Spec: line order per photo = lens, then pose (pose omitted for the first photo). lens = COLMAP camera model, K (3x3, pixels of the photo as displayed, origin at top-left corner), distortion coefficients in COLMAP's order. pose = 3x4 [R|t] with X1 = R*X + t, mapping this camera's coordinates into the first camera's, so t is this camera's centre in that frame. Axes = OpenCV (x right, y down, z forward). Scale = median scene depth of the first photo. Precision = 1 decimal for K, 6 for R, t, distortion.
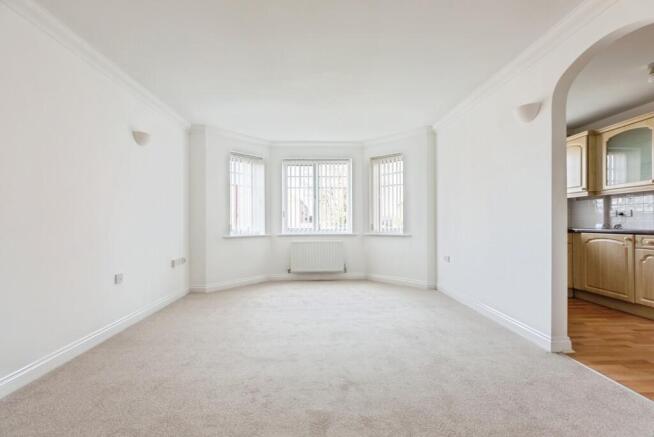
lens RADIAL K [[293.5, 0, 325.8], [0, 293.5, 222.9], [0, 0, 1]] dist [0.001458, -0.000099]
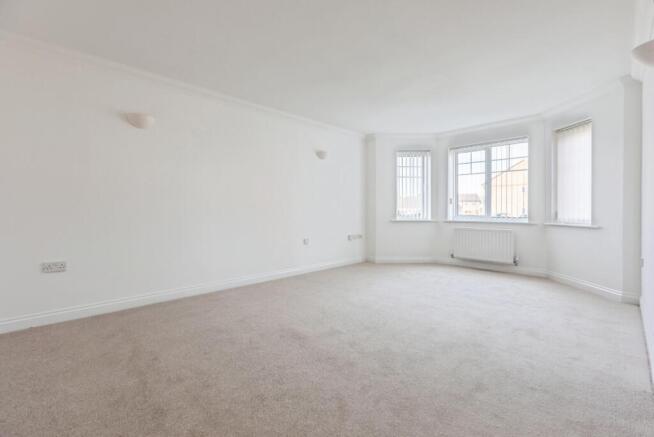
lens RADIAL K [[293.5, 0, 324.3], [0, 293.5, 212.7], [0, 0, 1]] dist [0.001458, -0.000099]
pose [[0.669988, 0.015292, -0.742215, 0.354437], [-0.007883, 0.999878, 0.013484, 0.001480], [0.742330, -0.003183, 0.670026, -0.026275]]
